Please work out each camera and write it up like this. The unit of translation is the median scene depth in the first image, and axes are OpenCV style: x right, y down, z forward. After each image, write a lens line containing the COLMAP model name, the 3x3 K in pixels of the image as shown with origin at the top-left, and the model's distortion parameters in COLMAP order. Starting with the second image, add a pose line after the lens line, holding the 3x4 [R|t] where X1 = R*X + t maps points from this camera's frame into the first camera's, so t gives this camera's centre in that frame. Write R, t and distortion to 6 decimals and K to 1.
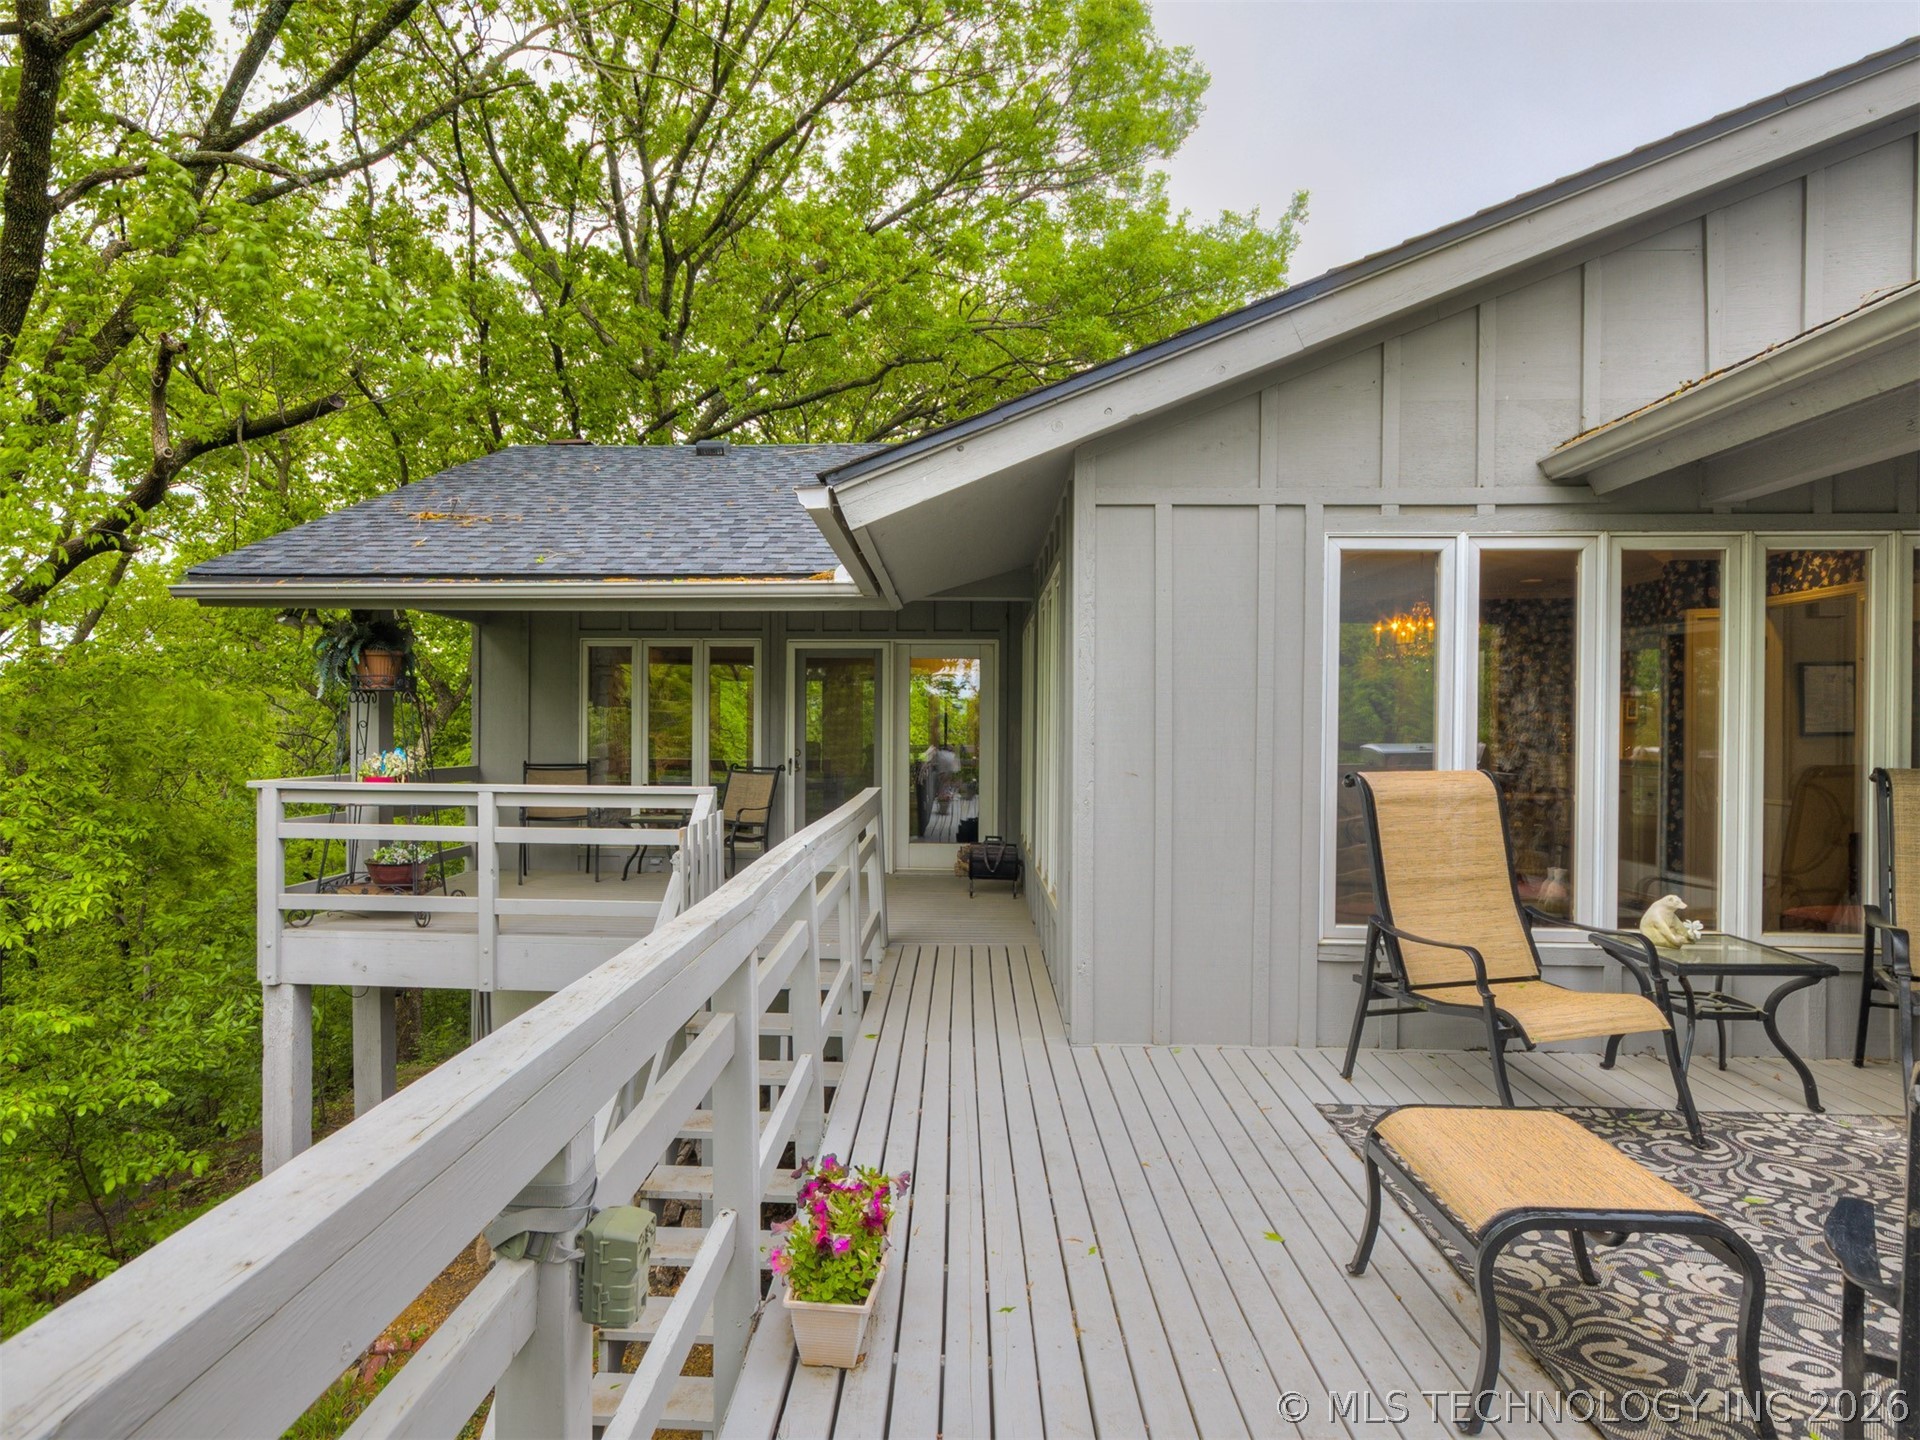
lens RADIAL K [[1096.2, 0, 952.3], [0, 1096.2, 722.6], [0, 0, 1]] dist [-0.003144, 0.001322]
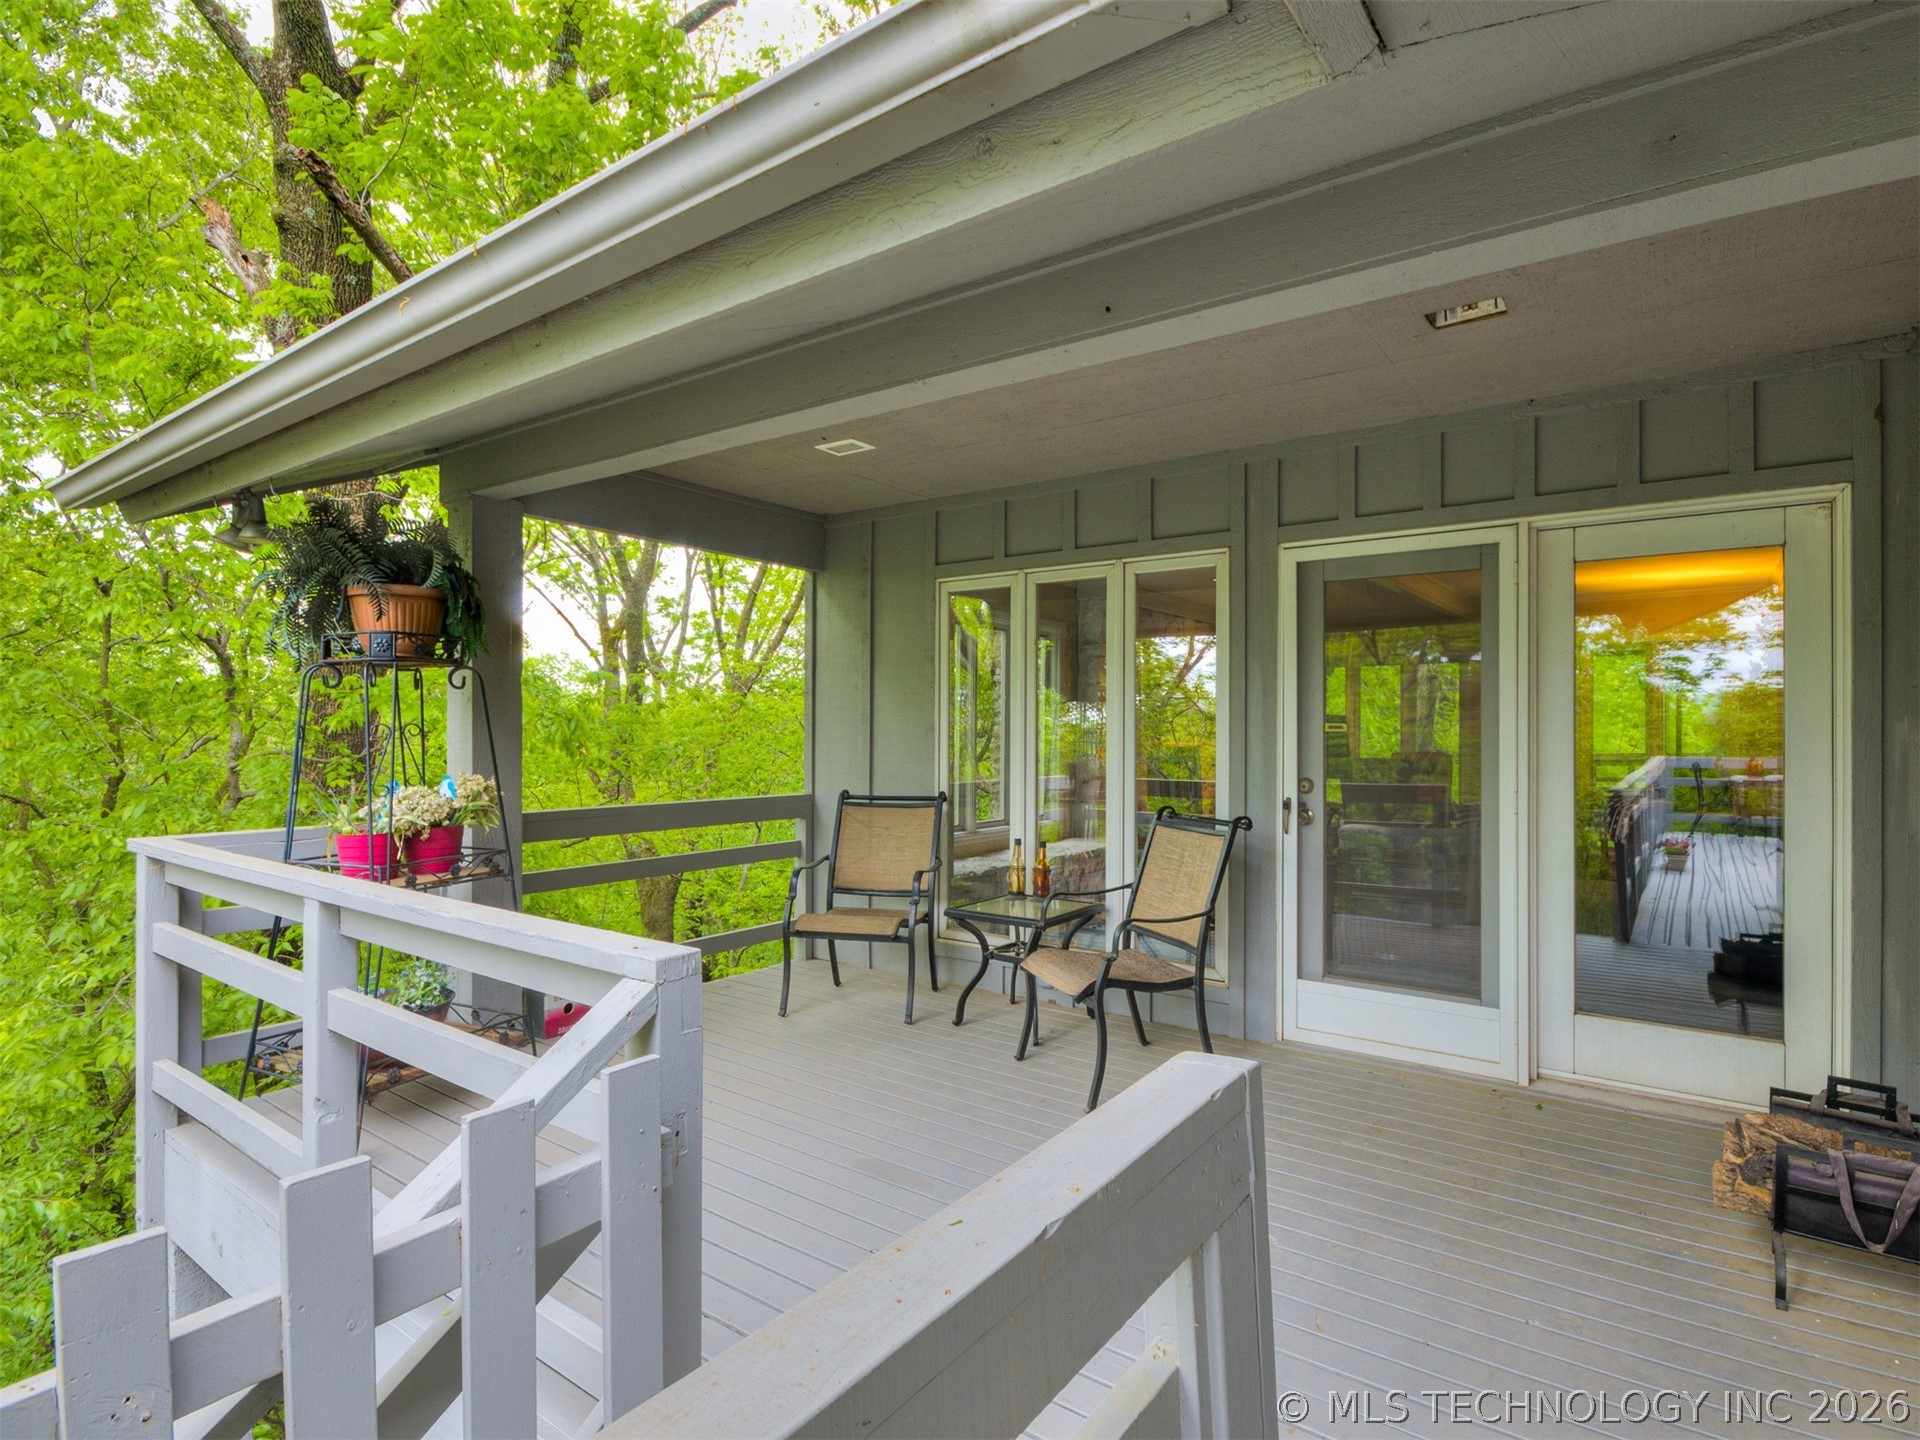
lens RADIAL K [[1030.1, 0, 1022.2], [0, 1030.1, 730.5], [0, 0, 1]] dist [-0.003667, 0.001275]
pose [[0.840295, -0.008176, -0.542068, -0.004070], [0.006430, 0.999966, -0.005115, 0.005427], [0.542091, 0.000812, 0.840319, 0.566684]]
